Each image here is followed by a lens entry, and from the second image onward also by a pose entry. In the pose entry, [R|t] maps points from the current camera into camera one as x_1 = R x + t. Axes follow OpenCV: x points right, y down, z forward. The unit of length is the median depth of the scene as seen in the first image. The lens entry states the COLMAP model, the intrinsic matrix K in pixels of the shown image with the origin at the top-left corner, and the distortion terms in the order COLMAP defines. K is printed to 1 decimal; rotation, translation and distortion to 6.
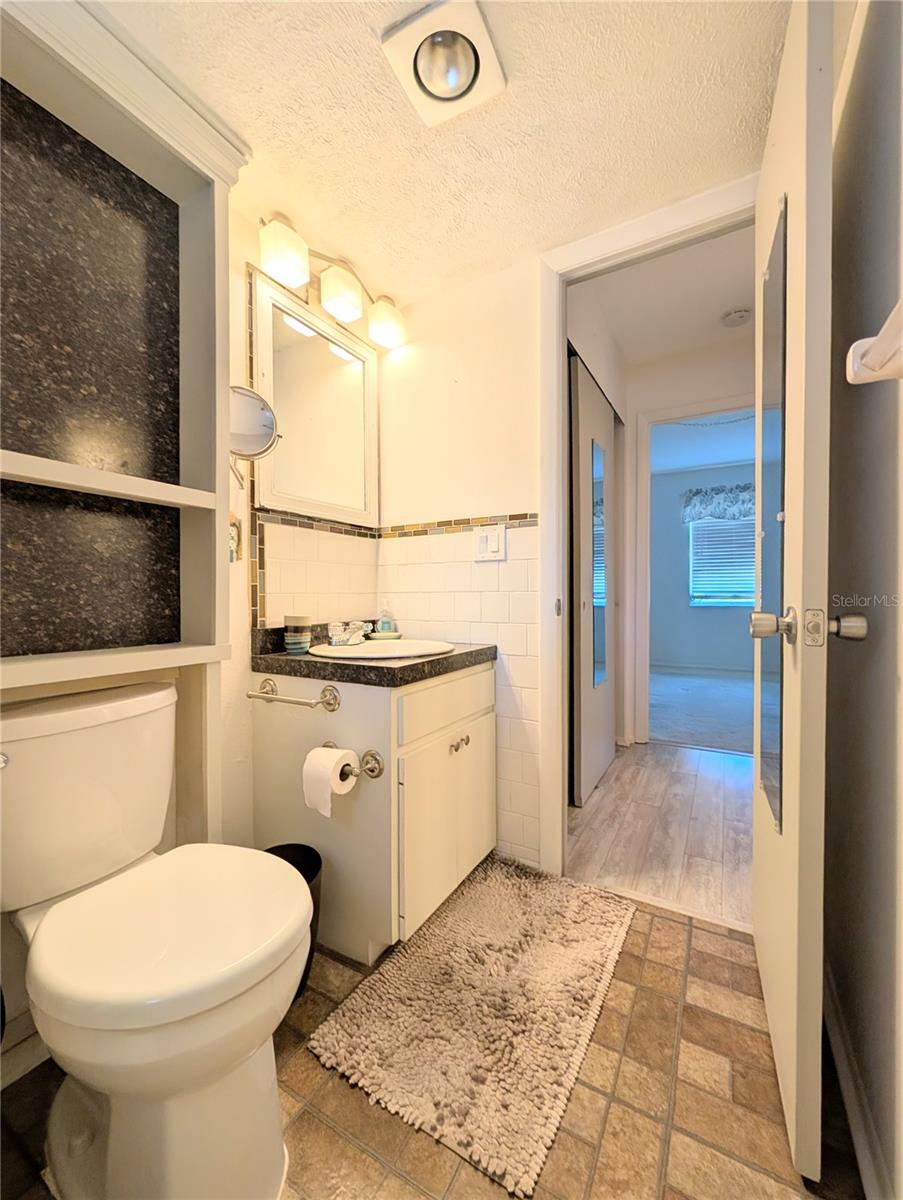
lens RADIAL K [[465.1, 0, 447.1], [0, 465.1, 602.6], [0, 0, 1]] dist [-0.001399, -0.000169]
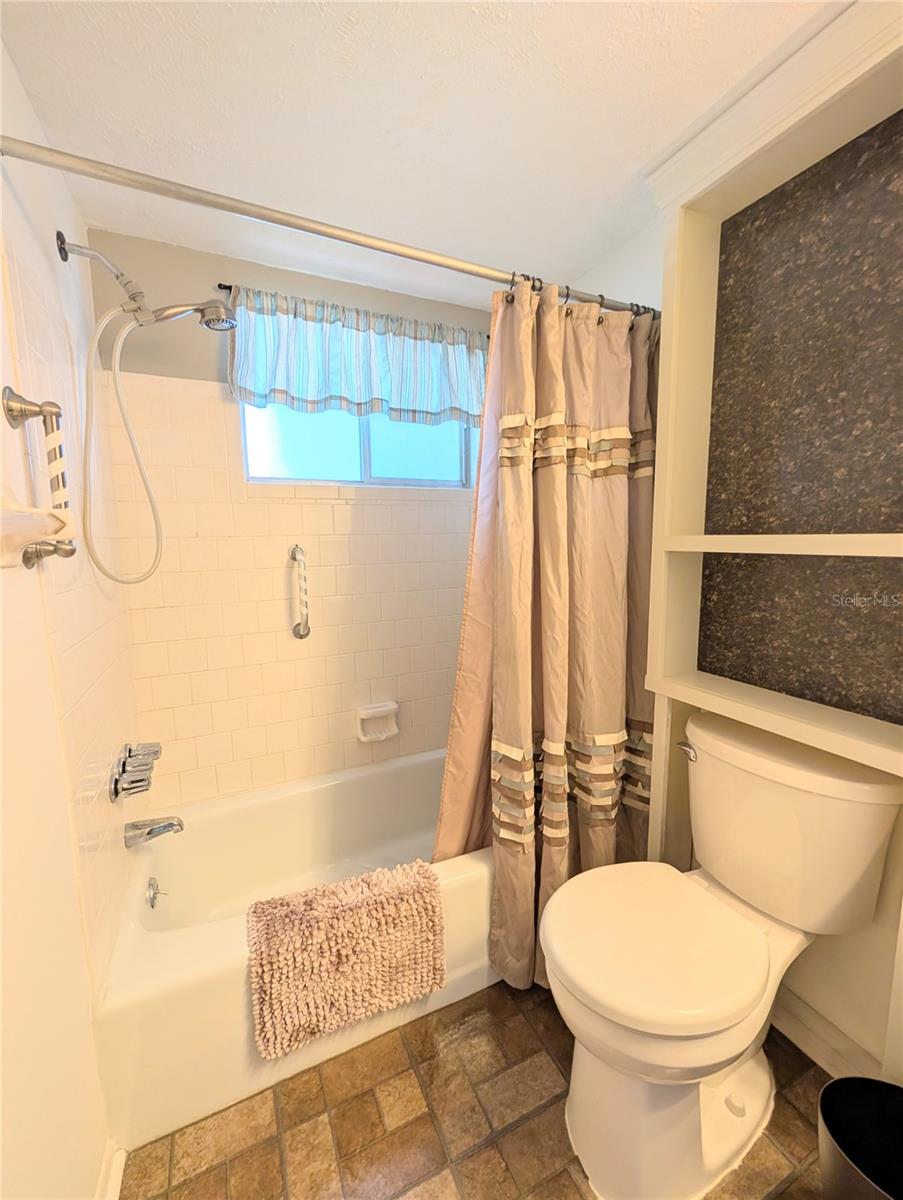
lens RADIAL K [[483.1, 0, 452.1], [0, 483.1, 598.1], [0, 0, 1]] dist [-0.001787, 0.000155]
pose [[-0.548948, 0.115020, -0.827905, 0.458873], [0.003130, 0.990763, 0.135570, -0.256761], [0.835851, 0.071829, -0.544237, 0.854012]]
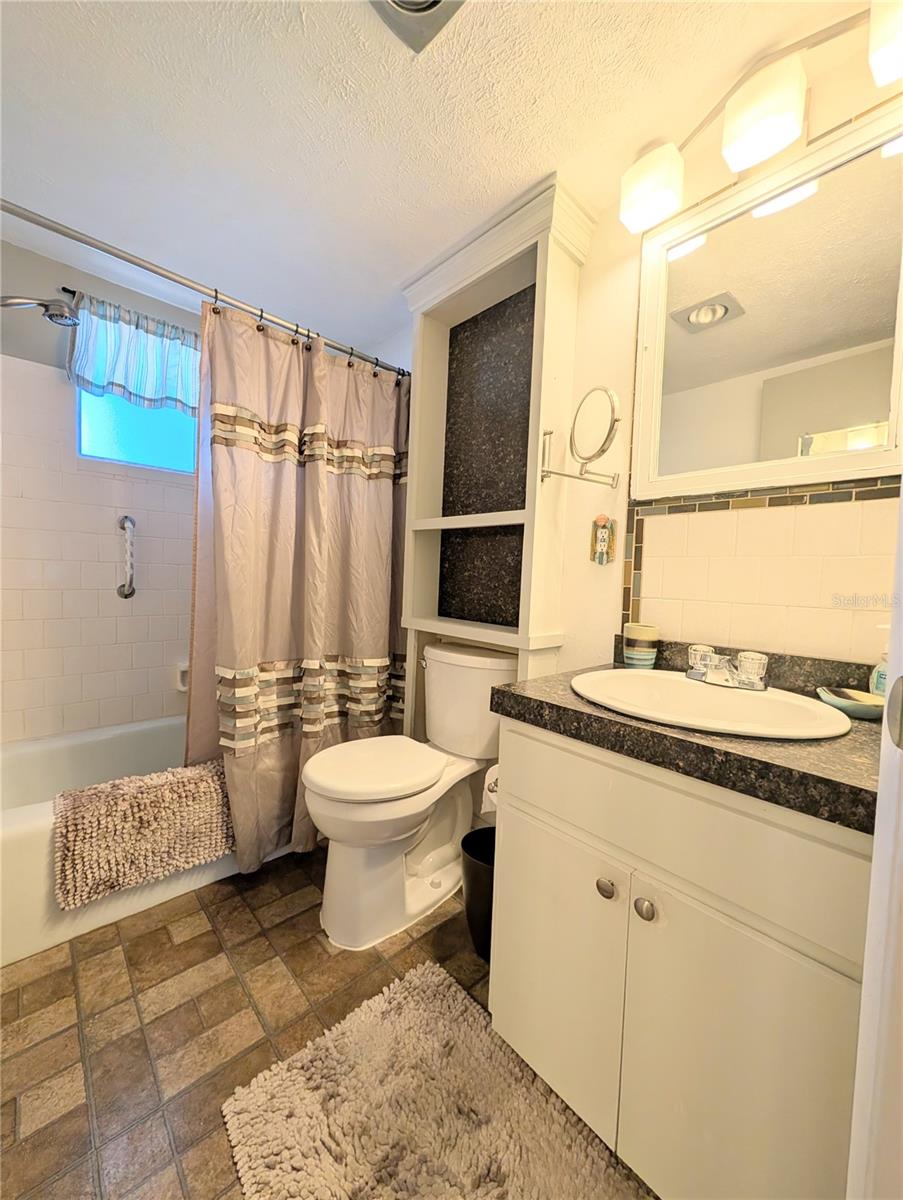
lens RADIAL K [[453.3, 0, 451.5], [0, 453.3, 600.0], [0, 0, 1]] dist [-0.000108, 0.000033]
pose [[-0.274779, 0.042167, -0.960582, 0.739739], [-0.053058, 0.996851, 0.058937, -0.064883], [0.960042, 0.067161, -0.271676, 1.235749]]
